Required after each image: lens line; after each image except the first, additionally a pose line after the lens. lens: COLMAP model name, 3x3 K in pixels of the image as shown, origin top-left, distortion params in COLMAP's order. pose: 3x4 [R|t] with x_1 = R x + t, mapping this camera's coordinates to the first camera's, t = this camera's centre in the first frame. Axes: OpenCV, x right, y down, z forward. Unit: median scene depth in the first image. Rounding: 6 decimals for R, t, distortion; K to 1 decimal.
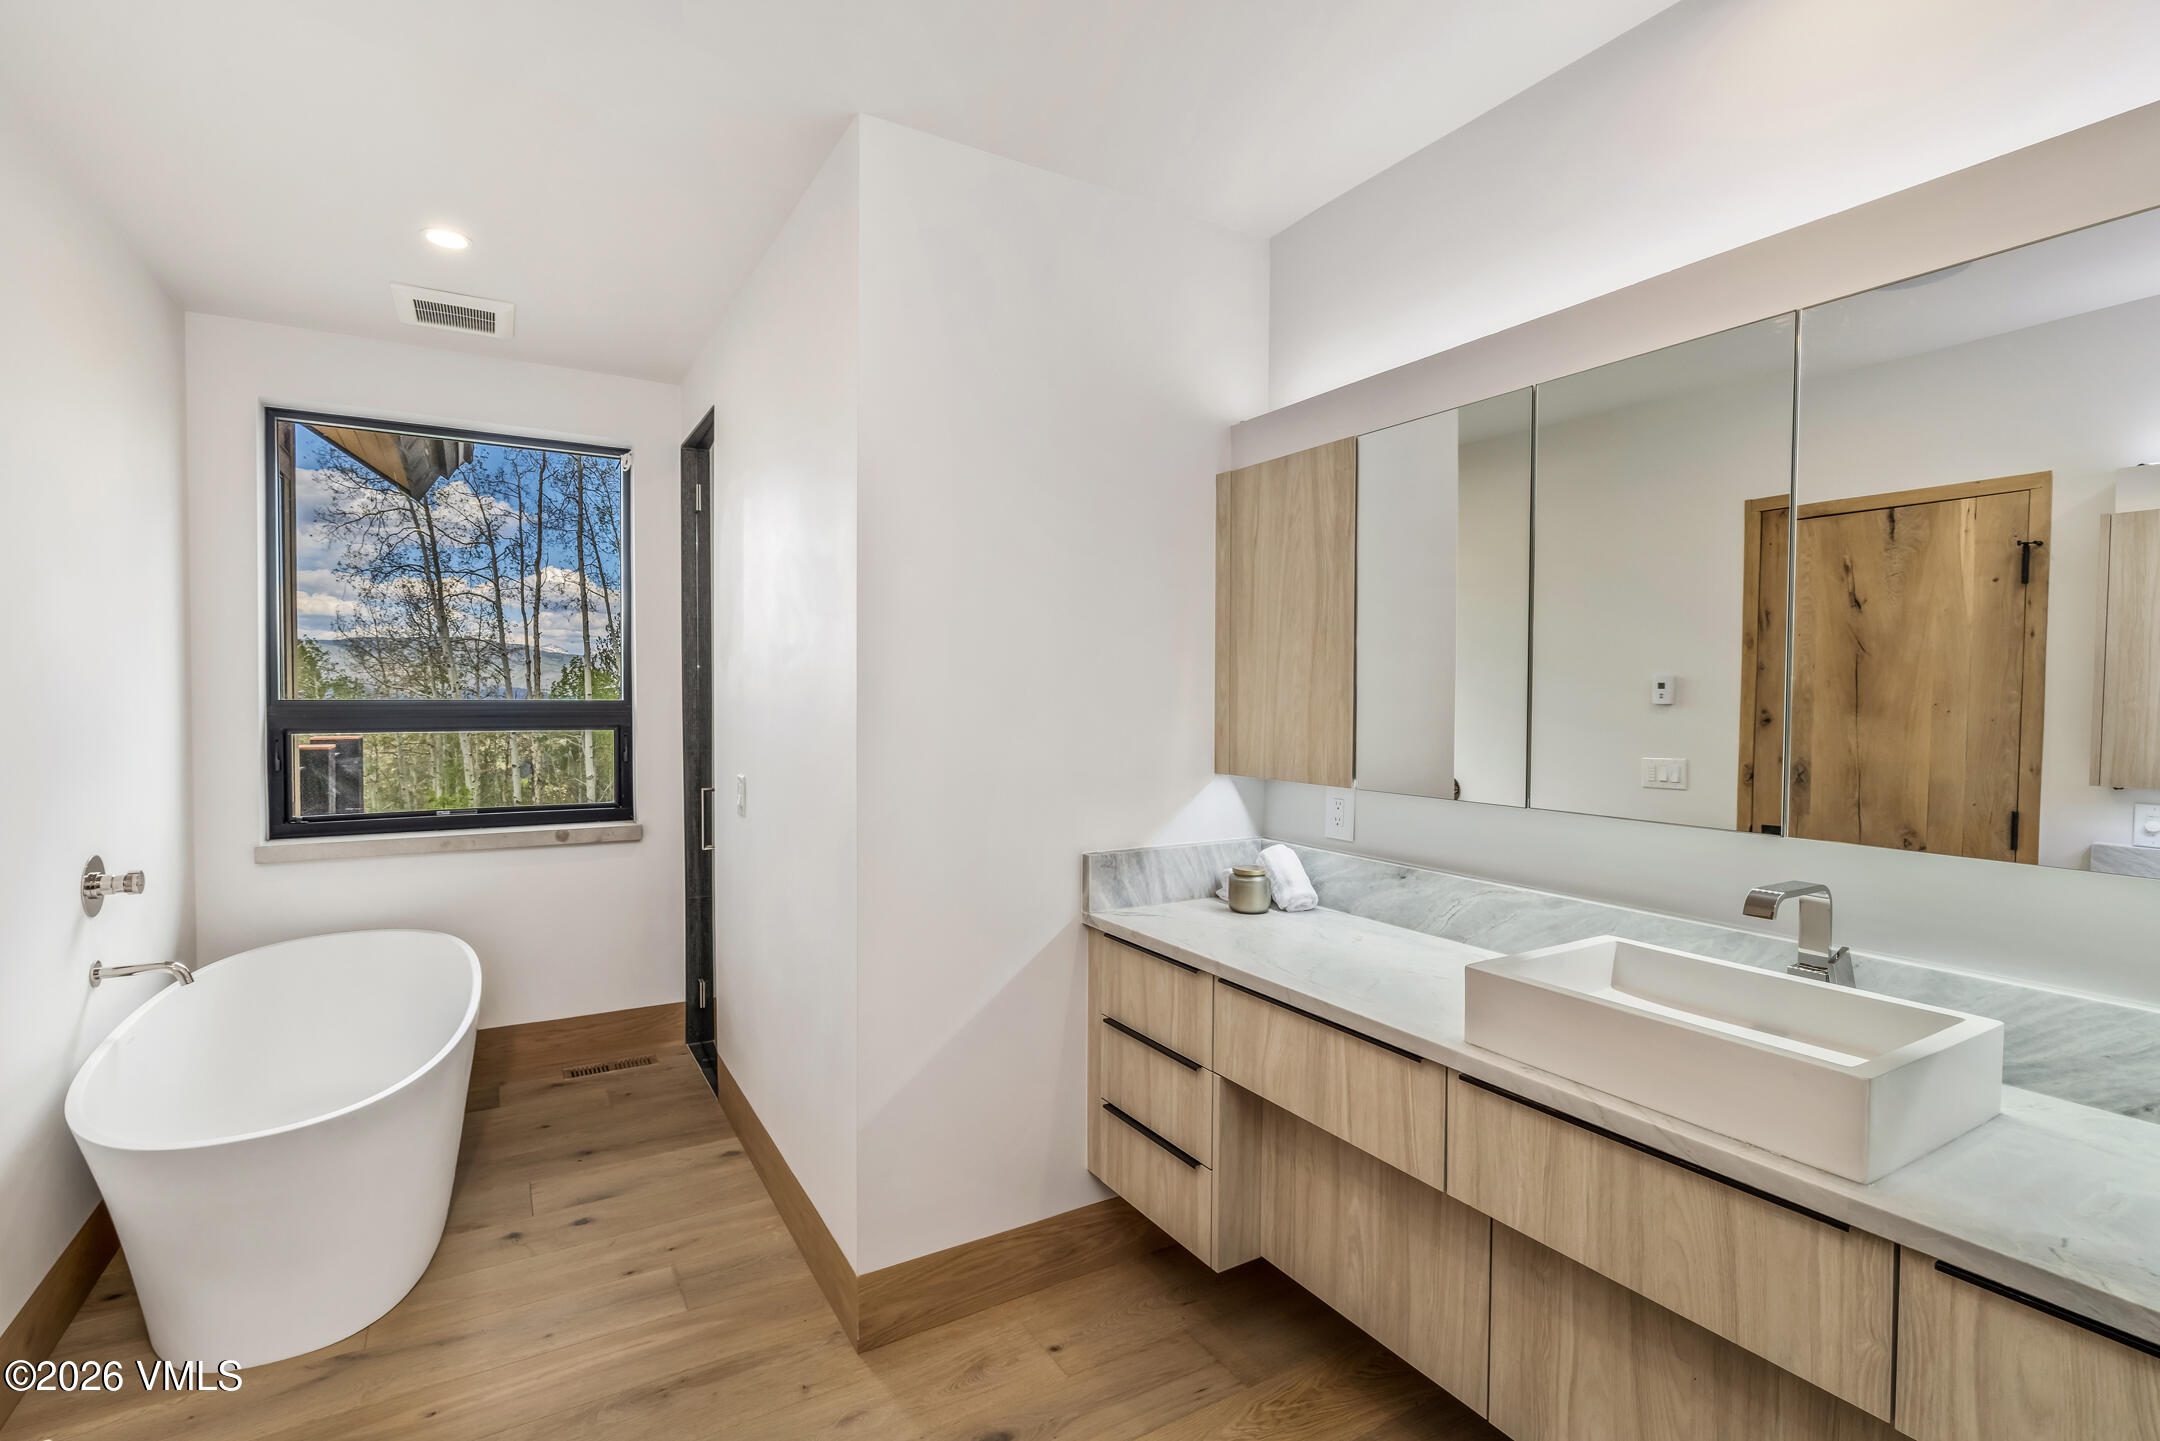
lens RADIAL K [[958.9, 0, 1025.3], [0, 958.9, 711.1], [0, 0, 1]] dist [-0.000356, -0.000455]
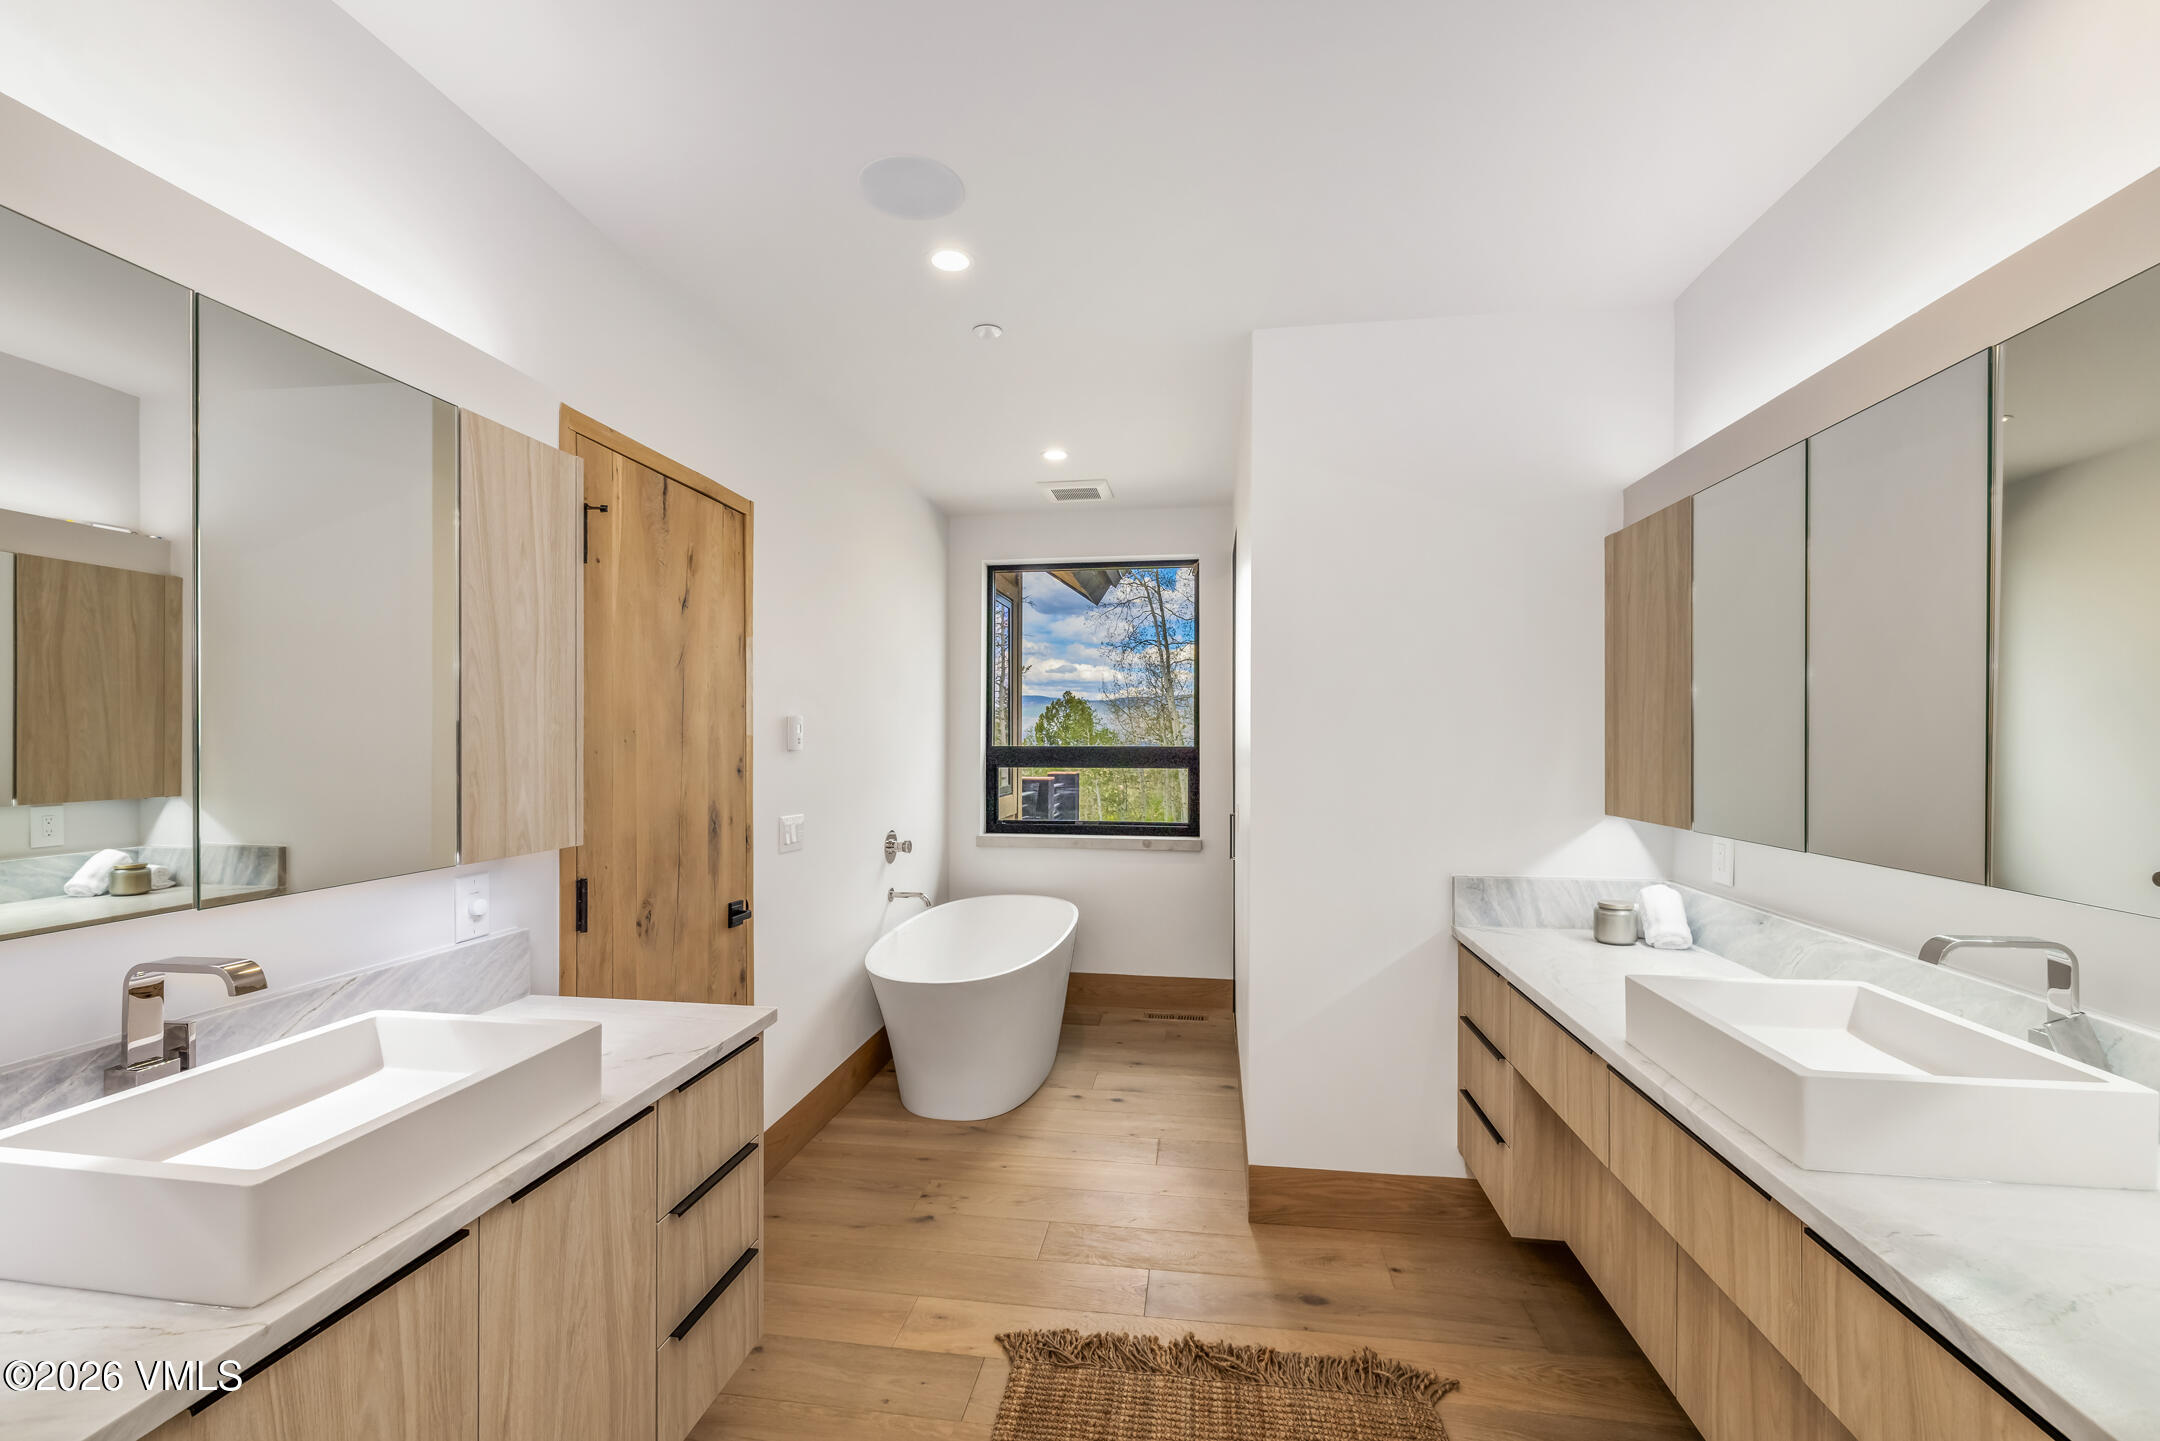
lens RADIAL K [[915.0, 0, 1088.2], [0, 915.0, 726.1], [0, 0, 1]] dist [-0.001761, -0.000271]
pose [[0.797785, -0.013580, -0.602789, 0.365511], [-0.006615, 0.999489, -0.031272, 0.002103], [0.602905, 0.028936, 0.797288, -0.169004]]
